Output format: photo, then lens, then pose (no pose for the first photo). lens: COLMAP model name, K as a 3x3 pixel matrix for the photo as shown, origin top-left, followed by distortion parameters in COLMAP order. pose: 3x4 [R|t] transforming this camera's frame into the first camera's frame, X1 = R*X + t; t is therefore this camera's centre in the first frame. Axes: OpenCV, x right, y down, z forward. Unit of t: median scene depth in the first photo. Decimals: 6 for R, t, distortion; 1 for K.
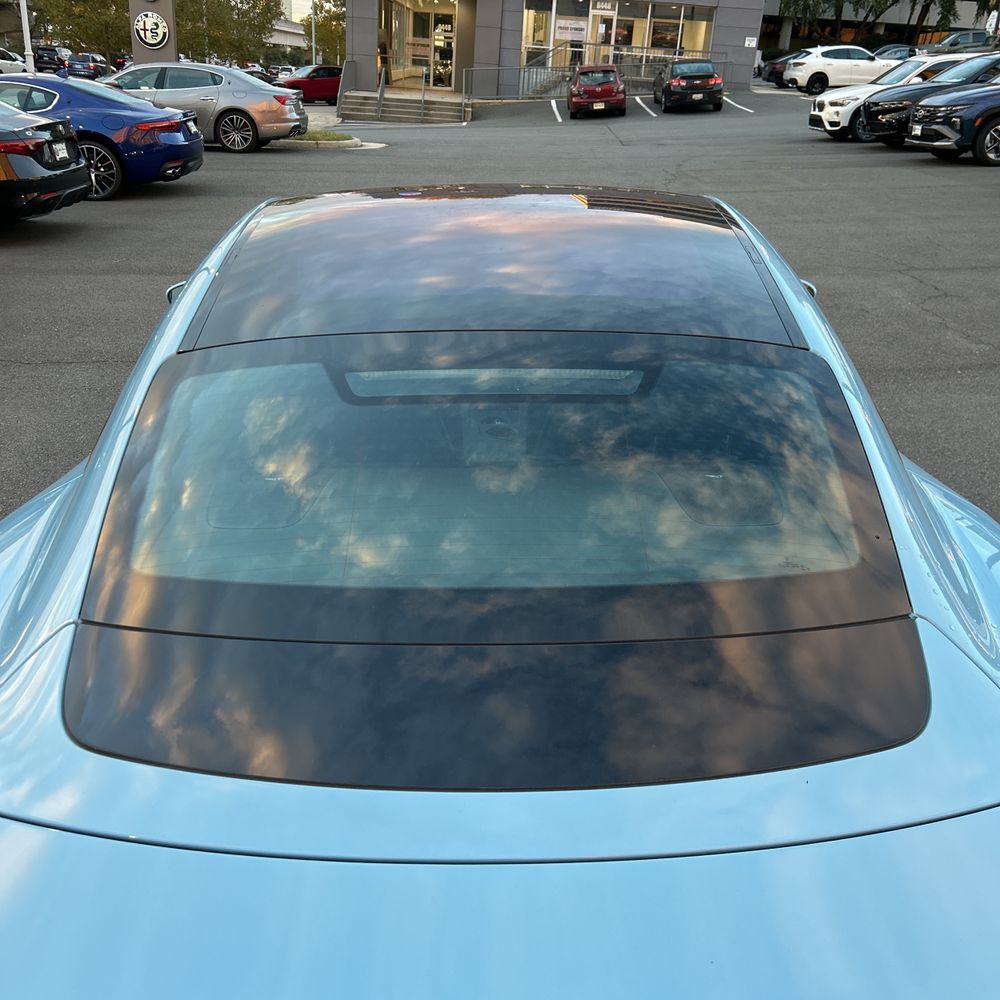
lens RADIAL K [[1024.7, 0, 493.8], [0, 1024.7, 499.2], [0, 0, 1]] dist [0.051738, -0.040797]
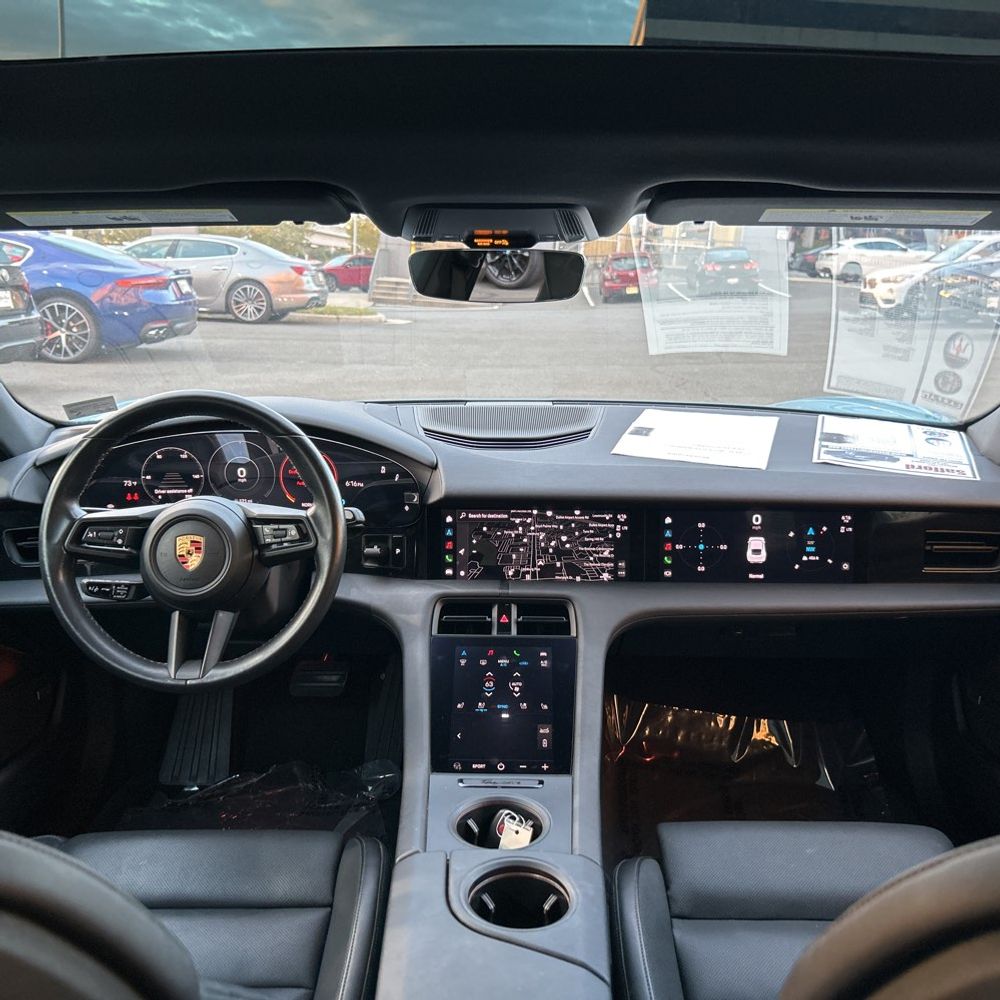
lens RADIAL K [[1024.7, 0, 493.8], [0, 1024.7, 499.2], [0, 0, 1]] dist [0.051738, -0.040797]
pose [[0.999513, 0.010138, -0.029514, 0.001286], [-0.015124, 0.984634, -0.173973, -0.017484], [0.027297, 0.174335, 0.984308, 0.098656]]
